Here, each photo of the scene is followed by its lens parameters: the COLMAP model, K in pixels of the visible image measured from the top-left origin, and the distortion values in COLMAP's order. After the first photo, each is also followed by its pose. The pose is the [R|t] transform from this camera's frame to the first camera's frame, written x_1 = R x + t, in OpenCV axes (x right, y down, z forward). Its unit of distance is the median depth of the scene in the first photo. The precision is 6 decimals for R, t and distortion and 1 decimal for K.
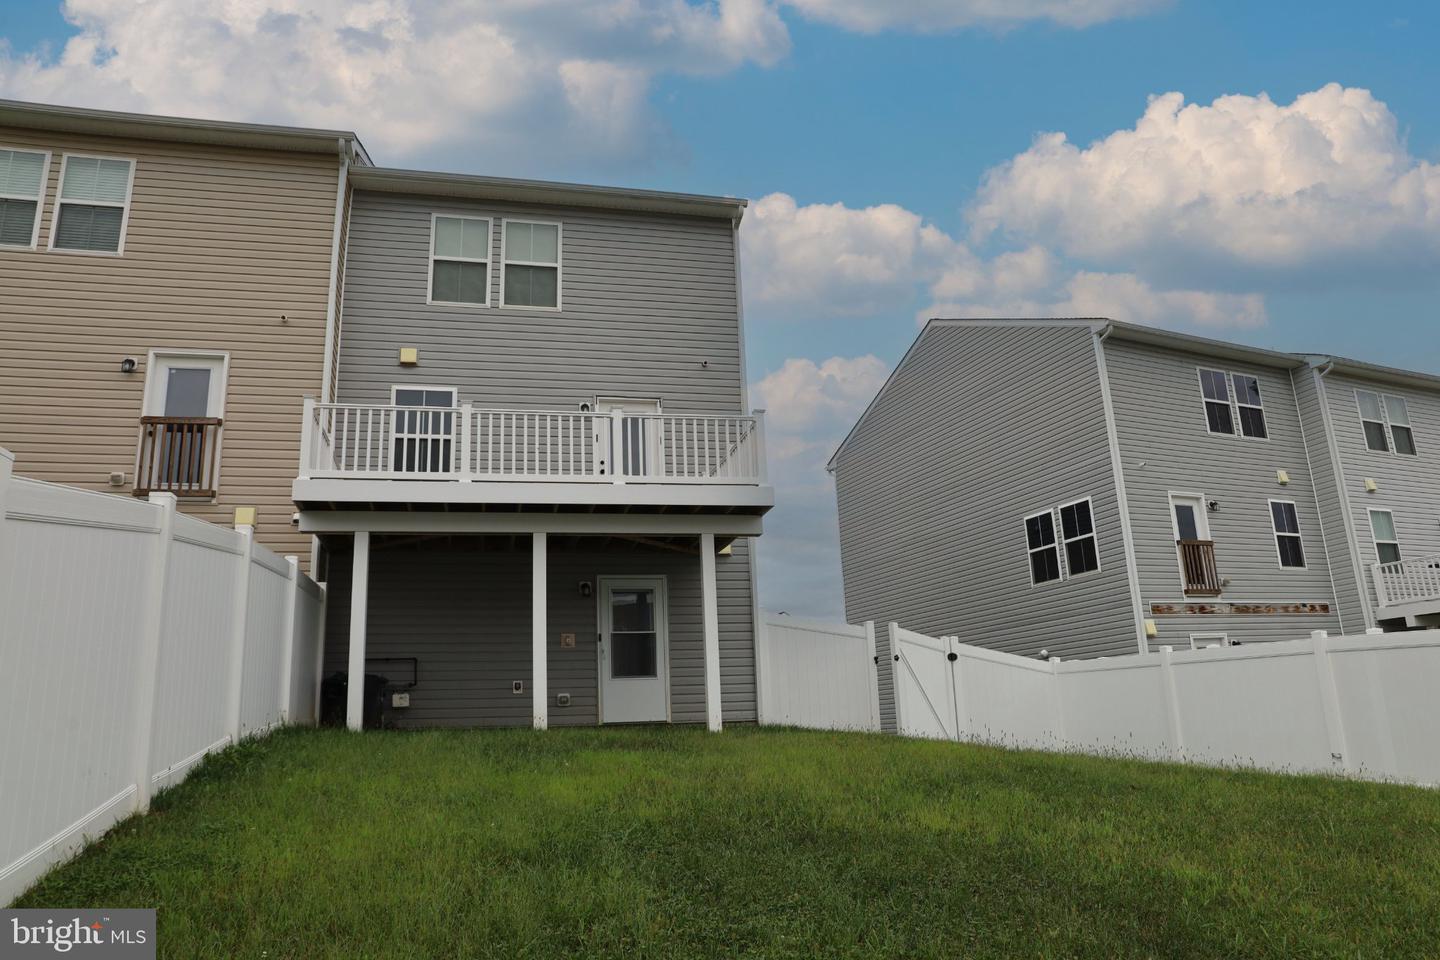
lens RADIAL K [[992.0, 0, 722.0], [0, 992.0, 495.6], [0, 0, 1]] dist [-0.112628, 0.078982]
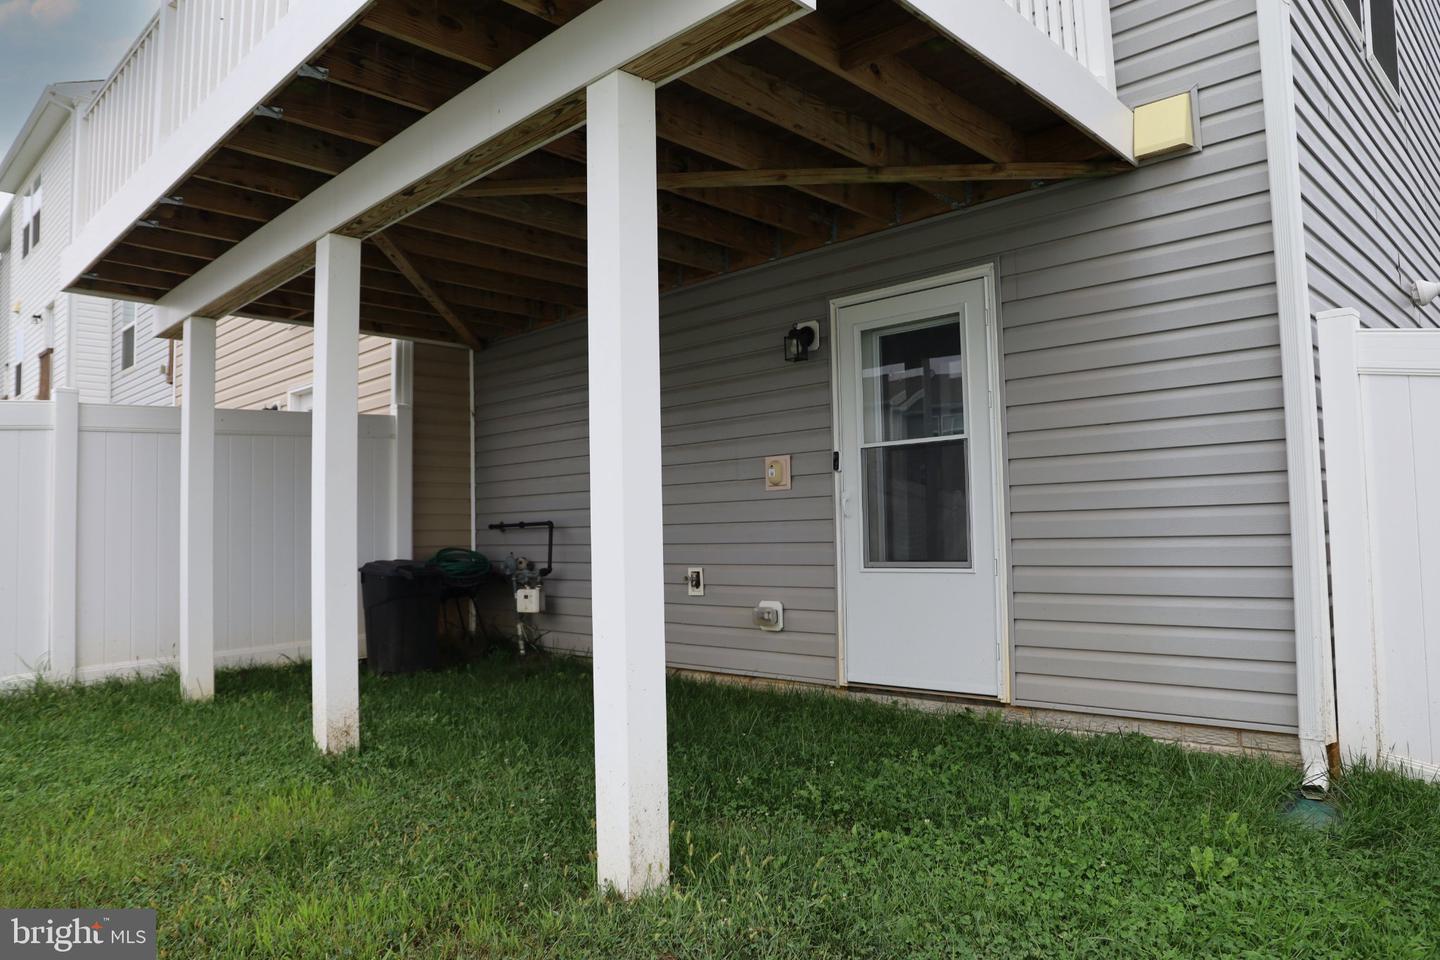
lens RADIAL K [[1024.5, 0, 692.5], [0, 1024.5, 472.6], [0, 0, 1]] dist [-0.066374, -0.000789]
pose [[0.494098, -0.022362, -0.869118, 0.192812], [0.209056, 0.973394, 0.093805, 0.097031], [0.843897, -0.228043, 0.485627, 0.745404]]
